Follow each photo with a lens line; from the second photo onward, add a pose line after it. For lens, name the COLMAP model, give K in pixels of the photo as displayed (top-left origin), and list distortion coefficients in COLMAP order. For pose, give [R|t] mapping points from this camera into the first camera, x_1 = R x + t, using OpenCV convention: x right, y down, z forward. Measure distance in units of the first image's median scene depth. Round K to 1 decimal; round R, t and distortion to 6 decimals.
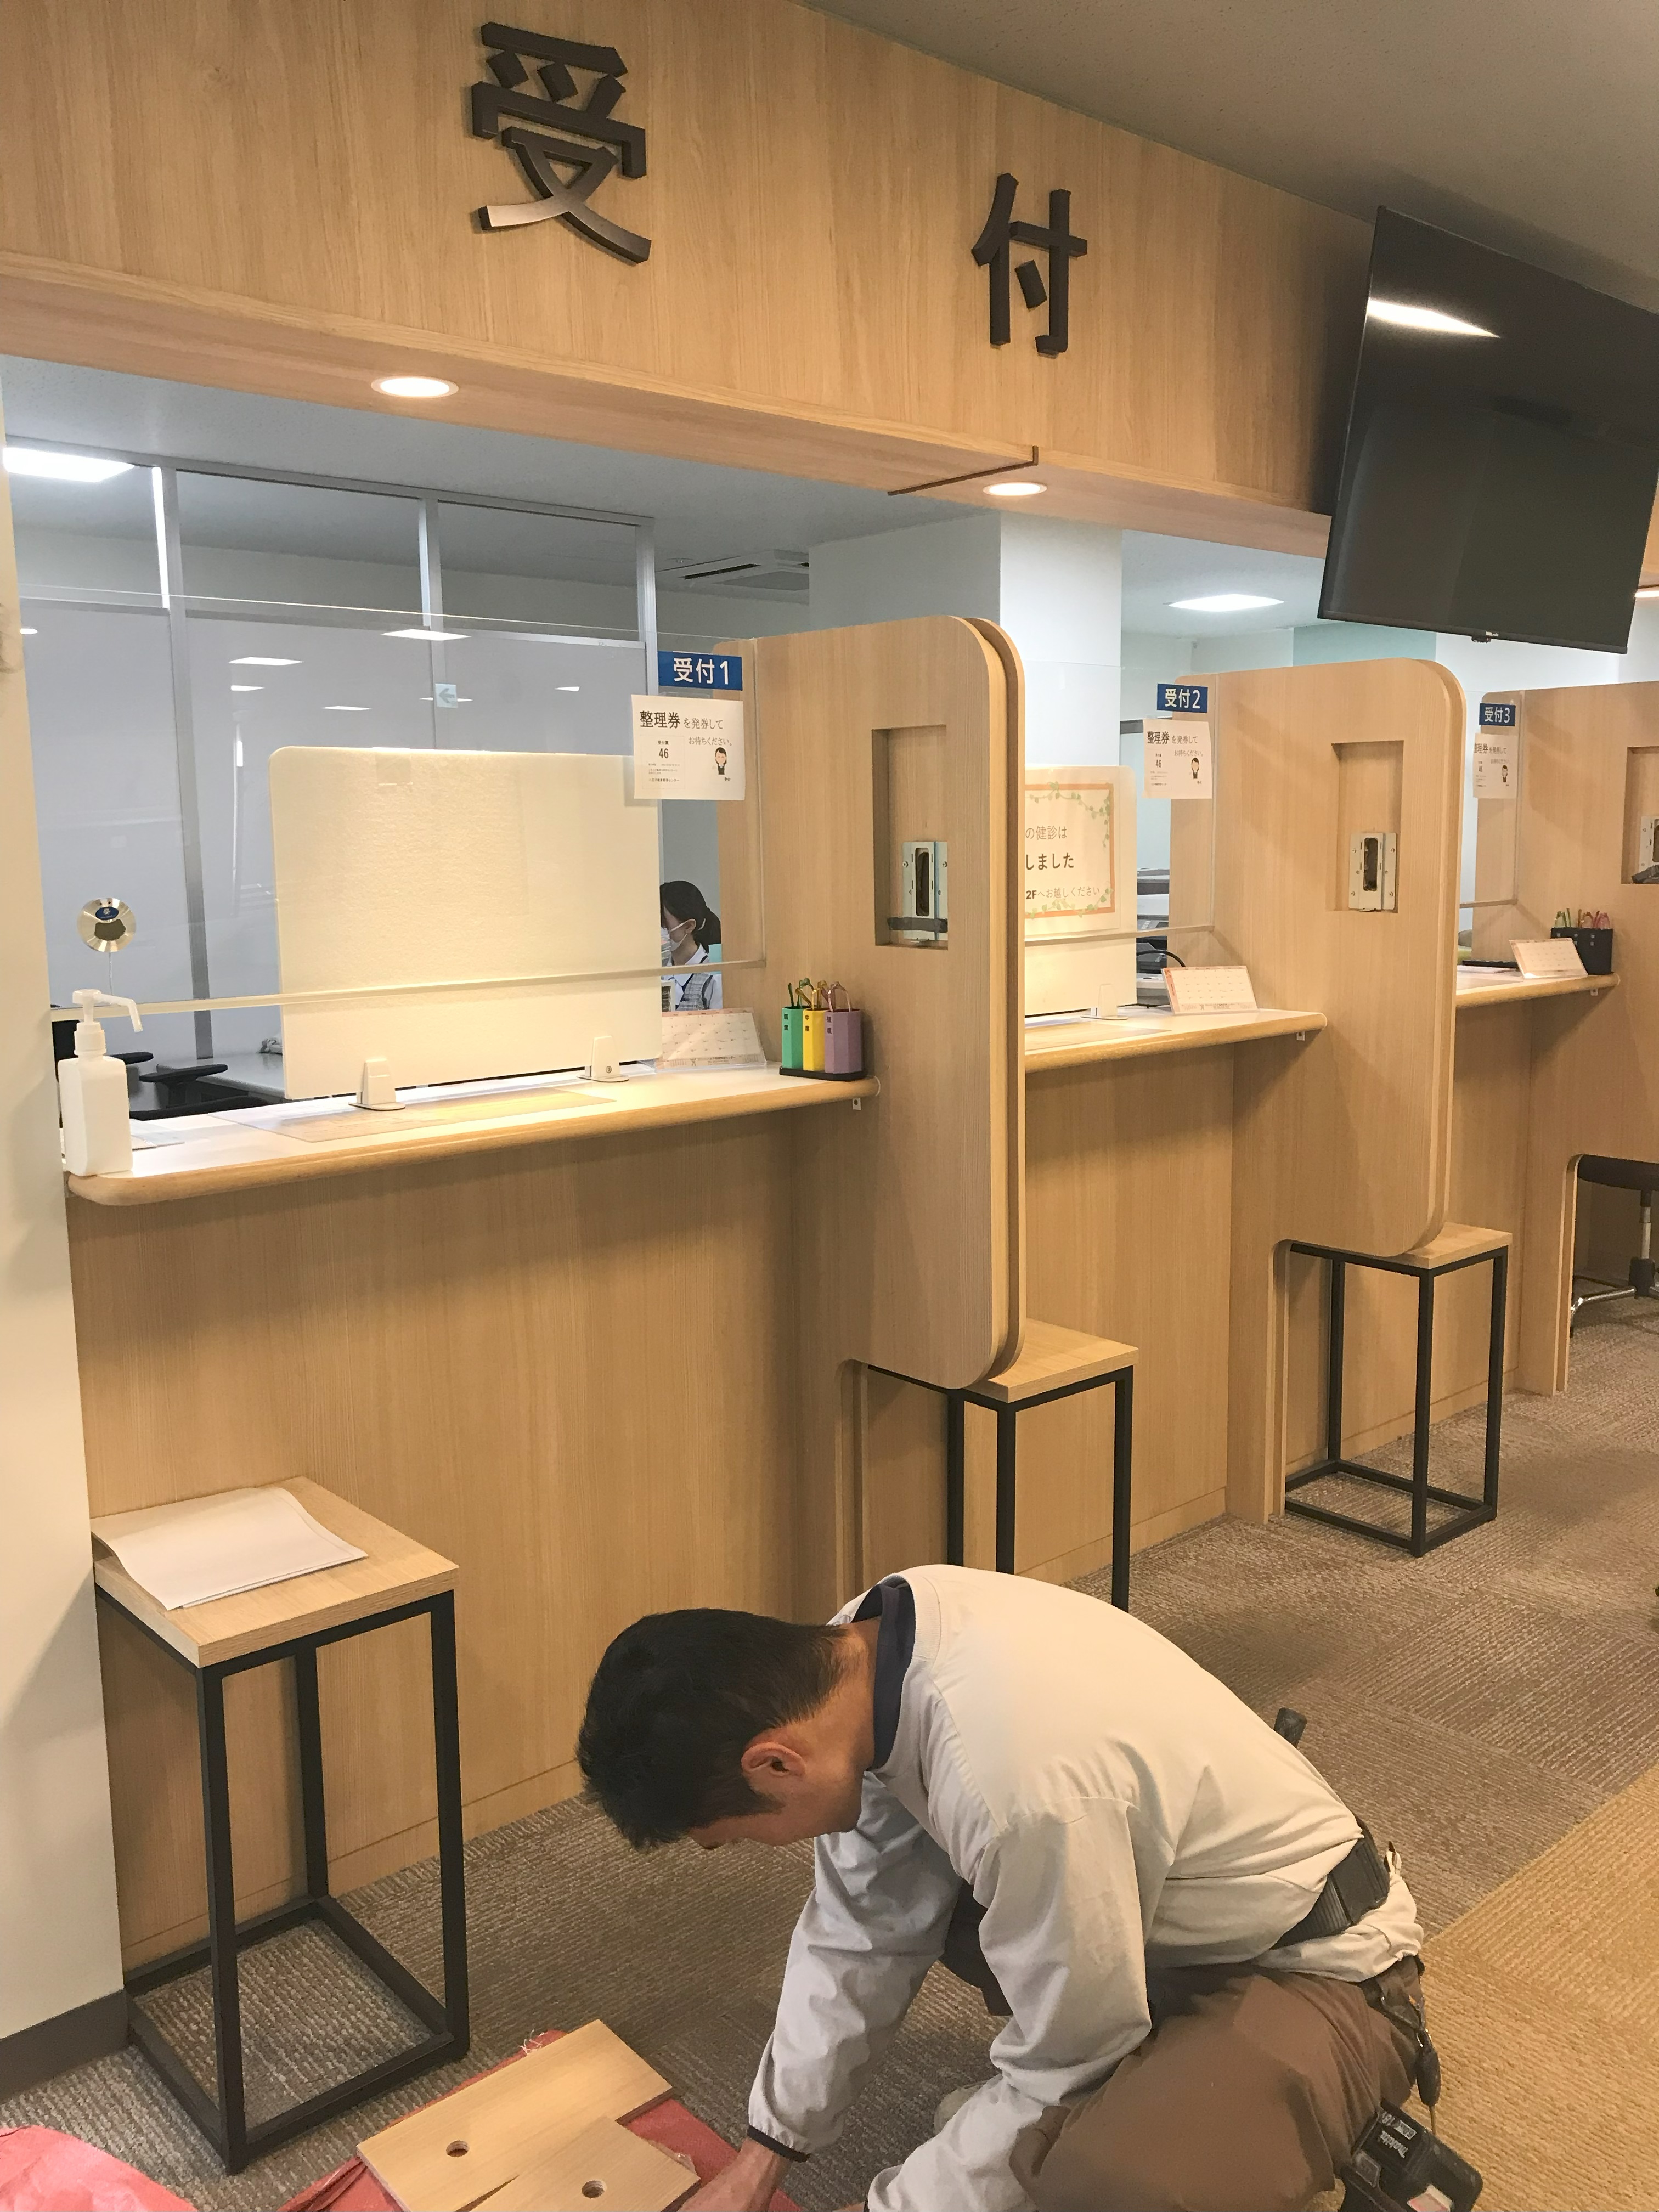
lens RADIAL K [[1799.9, 0, 864.8], [0, 1799.9, 1115.3], [0, 0, 1]] dist [0.091890, -0.184445]
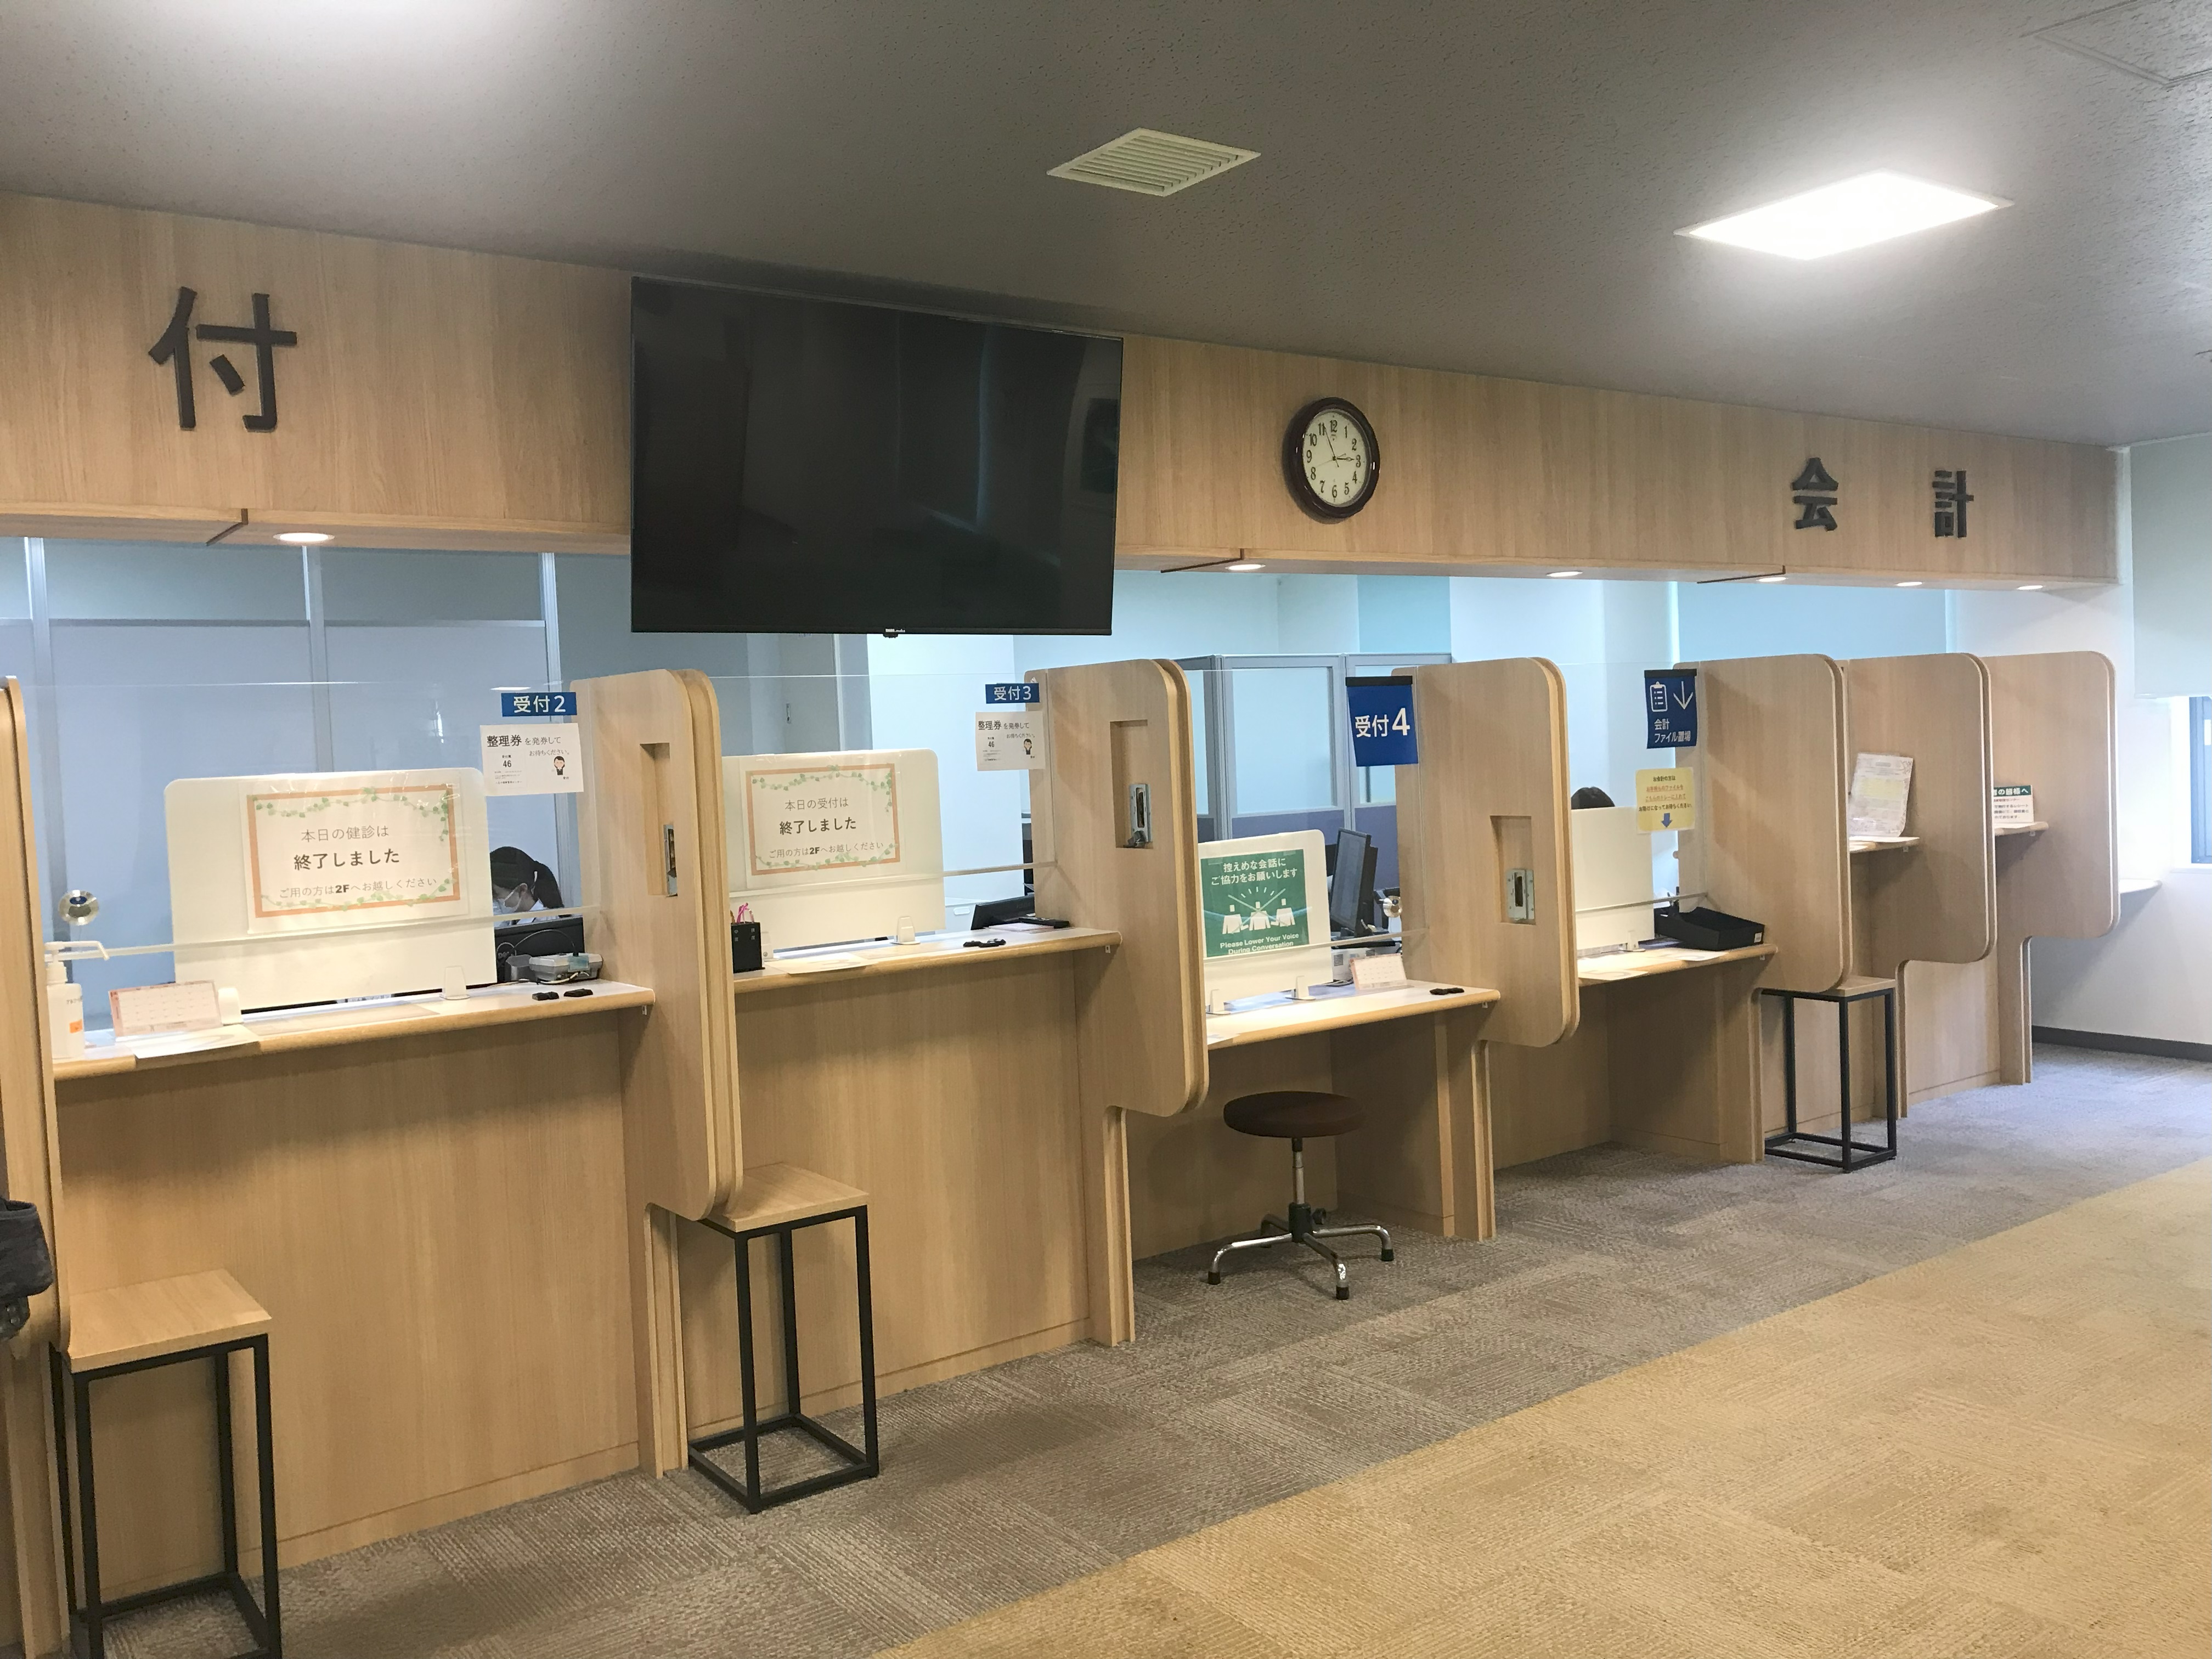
lens RADIAL K [[1799.9, 0, 1106.0], [0, 1799.9, 829.5], [0, 0, 1]] dist [0.091890, -0.184445]
pose [[0.993337, -0.025106, -0.112480, 0.682231], [0.012928, 0.994098, -0.107715, -0.033387], [0.114520, 0.105543, 0.987798, -0.042999]]
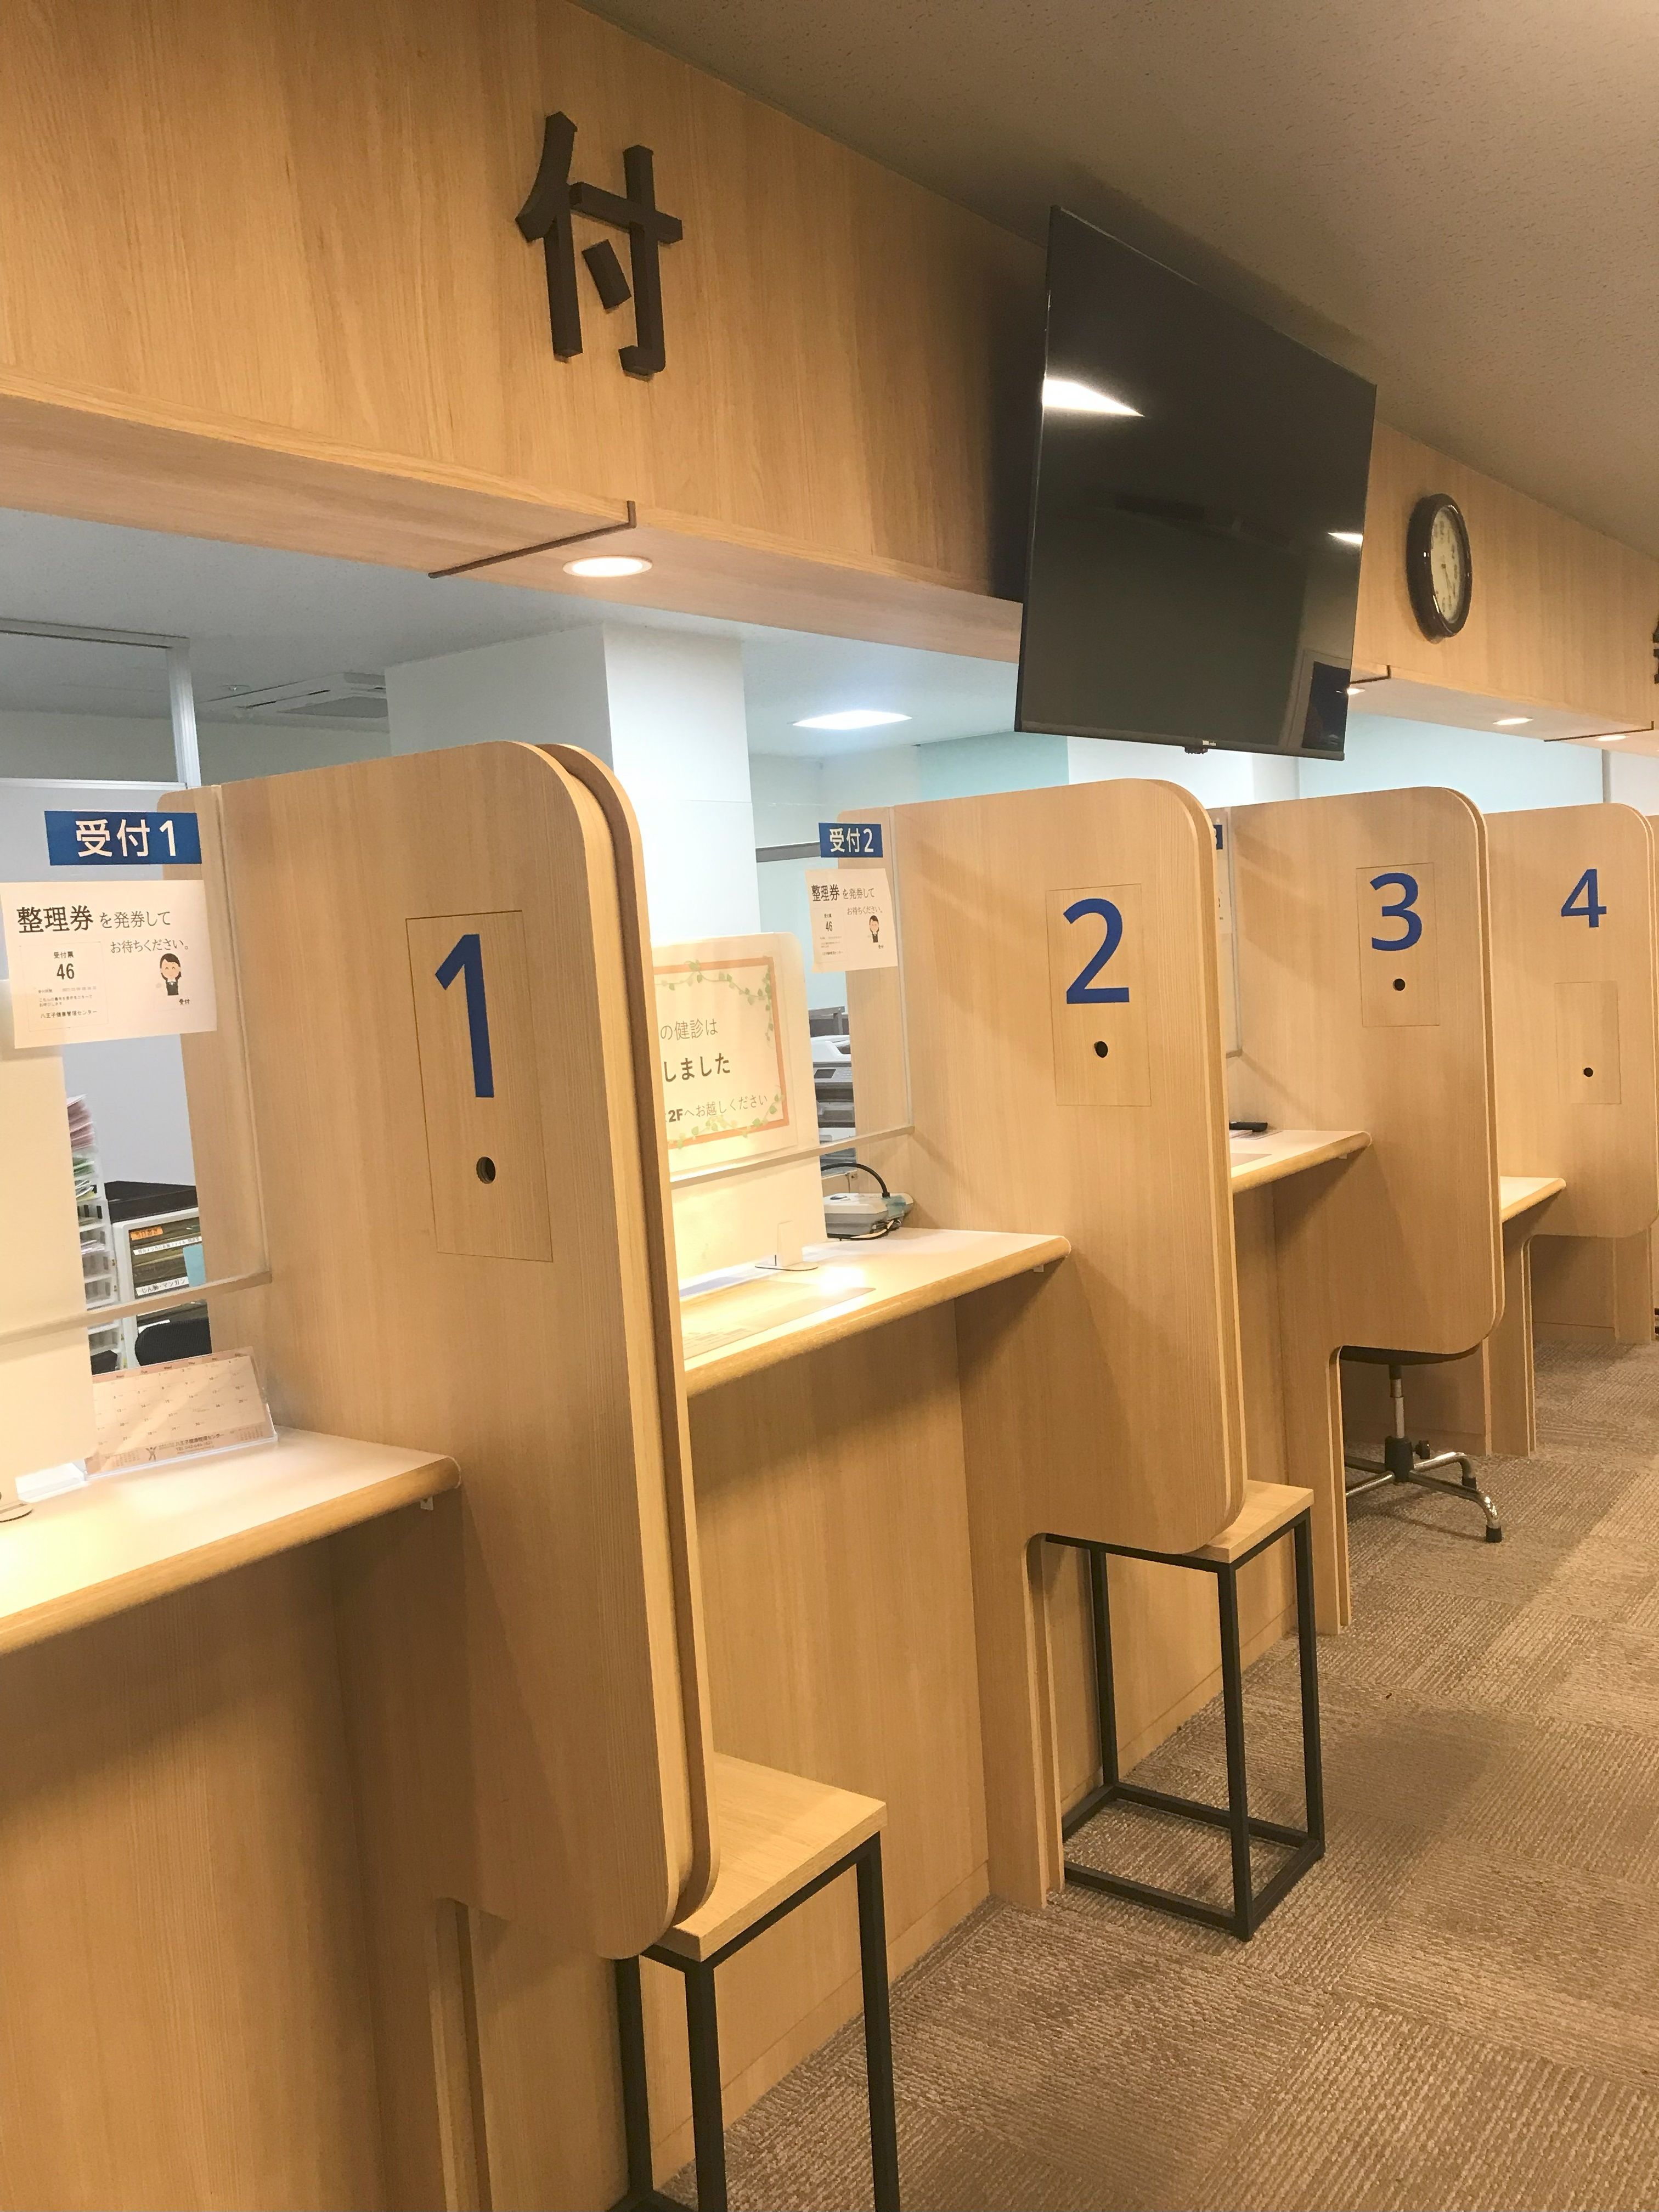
lens RADIAL K [[1777.0, 0, 829.5], [0, 1777.0, 1106.0], [0, 0, 1]] dist [0.101544, -0.233015]
pose [[0.981797, -0.069590, 0.176723, 0.027491], [0.081177, 0.994940, -0.059197, -0.079414], [-0.171709, 0.072466, 0.982479, 0.290319]]
